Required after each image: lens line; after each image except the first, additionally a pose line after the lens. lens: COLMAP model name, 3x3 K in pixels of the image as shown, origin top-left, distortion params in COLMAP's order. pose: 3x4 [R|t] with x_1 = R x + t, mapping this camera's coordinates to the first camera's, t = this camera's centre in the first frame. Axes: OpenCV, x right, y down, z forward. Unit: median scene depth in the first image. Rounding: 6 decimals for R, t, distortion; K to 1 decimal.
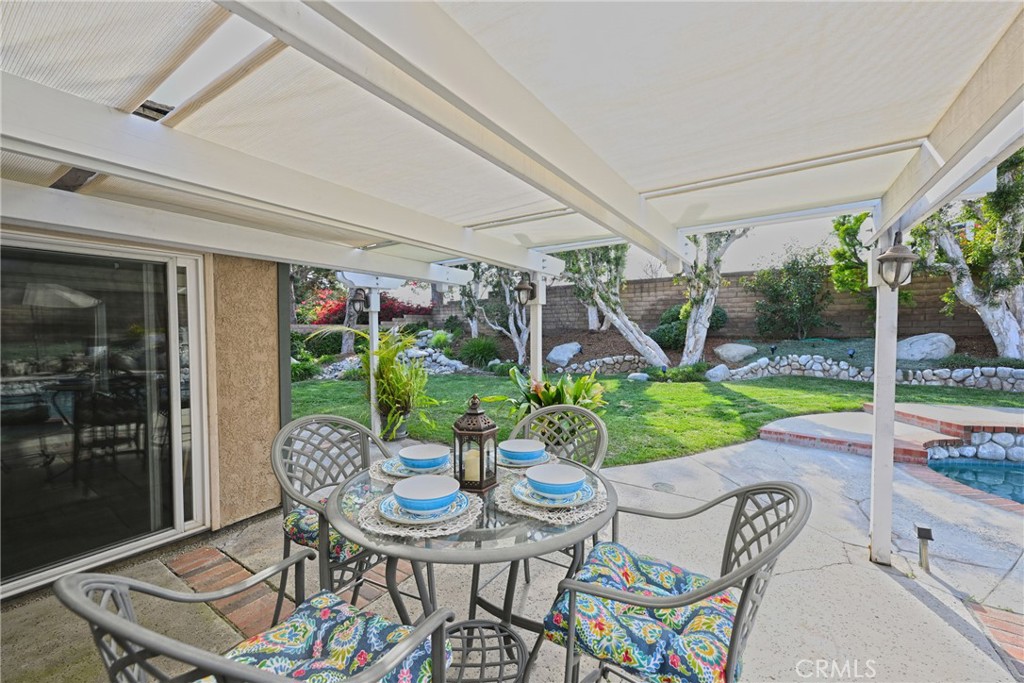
lens RADIAL K [[403.3, 0, 507.7], [0, 403.3, 340.2], [0, 0, 1]] dist [0.001316, -0.000130]
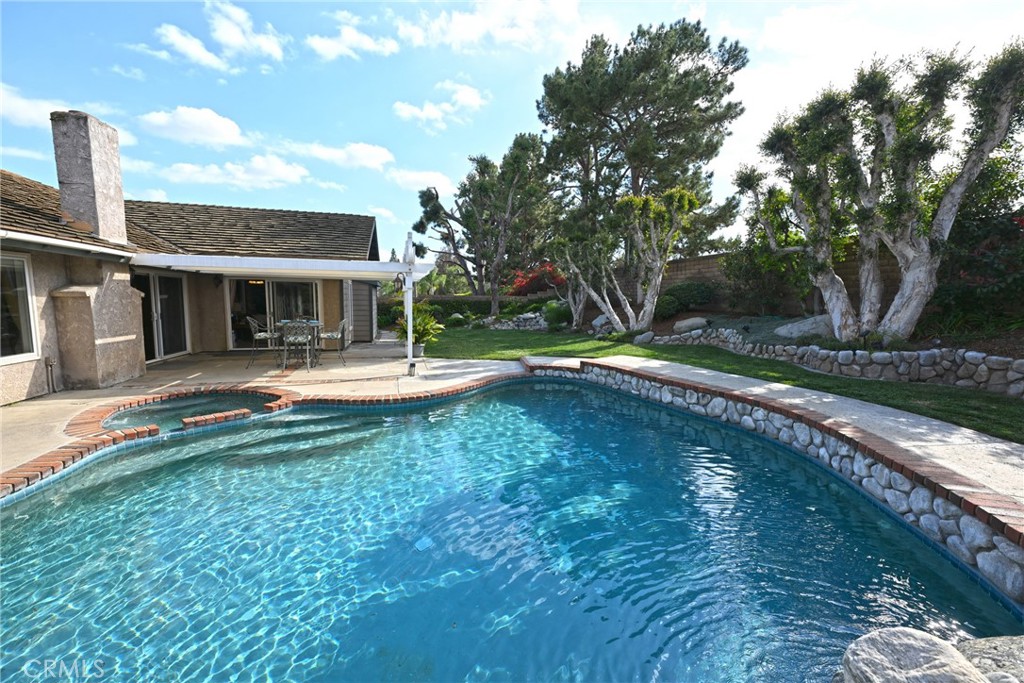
lens RADIAL K [[403.3, 0, 508.5], [0, 403.3, 341.0], [0, 0, 1]] dist [0.001316, -0.000130]
pose [[0.758643, 0.085281, -0.645901, 1.238838], [-0.035057, 0.995303, 0.090238, -0.012525], [0.650563, -0.045815, 0.758069, -0.317175]]
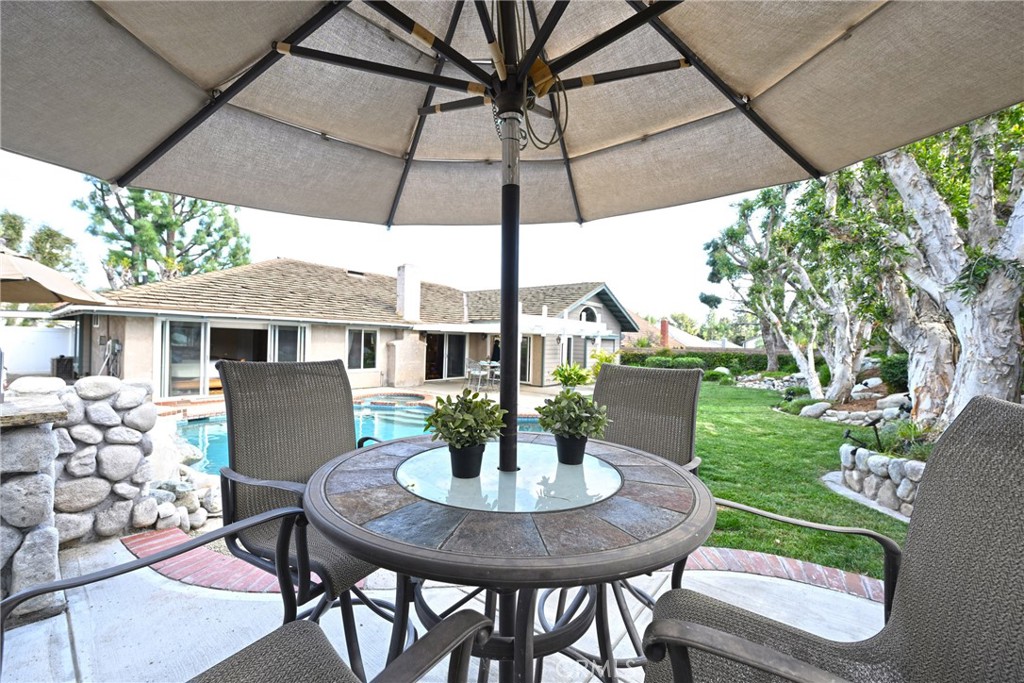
lens RADIAL K [[403.3, 0, 508.1], [0, 403.3, 341.8], [0, 0, 1]] dist [0.001316, -0.000130]
pose [[-0.086214, 0.008416, -0.996241, 1.826429], [-0.050153, 0.998660, 0.012777, -0.062091], [0.995013, 0.051066, -0.085677, 0.432844]]
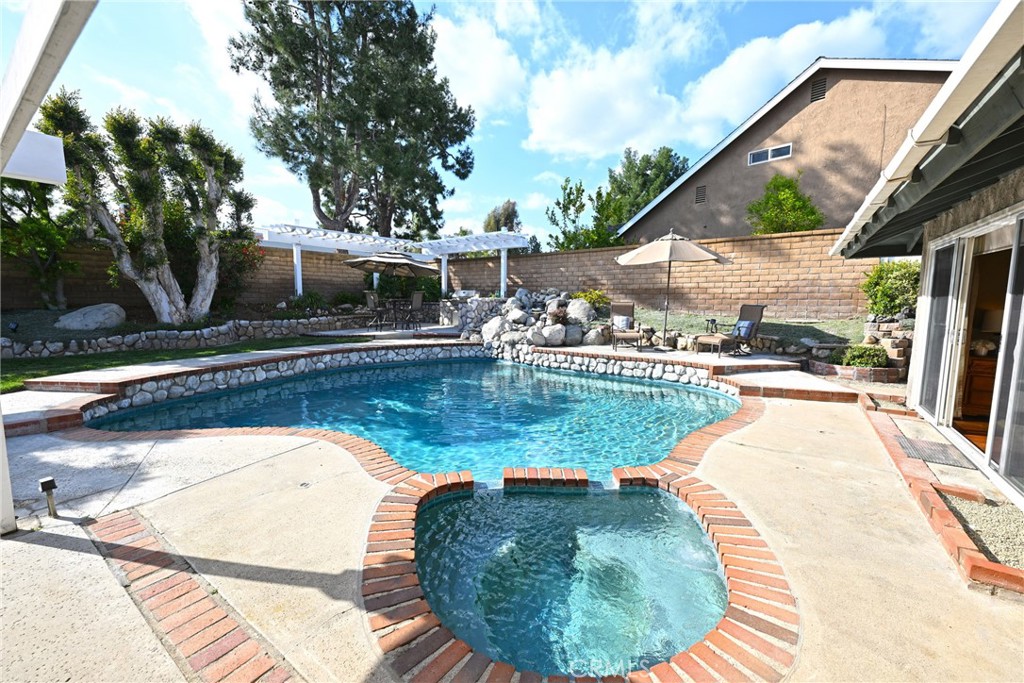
lens RADIAL K [[403.3, 0, 511.1], [0, 403.3, 340.4], [0, 0, 1]] dist [0.001316, -0.000130]
pose [[0.012670, -0.096819, 0.995221, -0.004142], [0.023772, 0.995049, 0.096500, 0.002484], [-0.999637, 0.022436, 0.014909, -0.095876]]
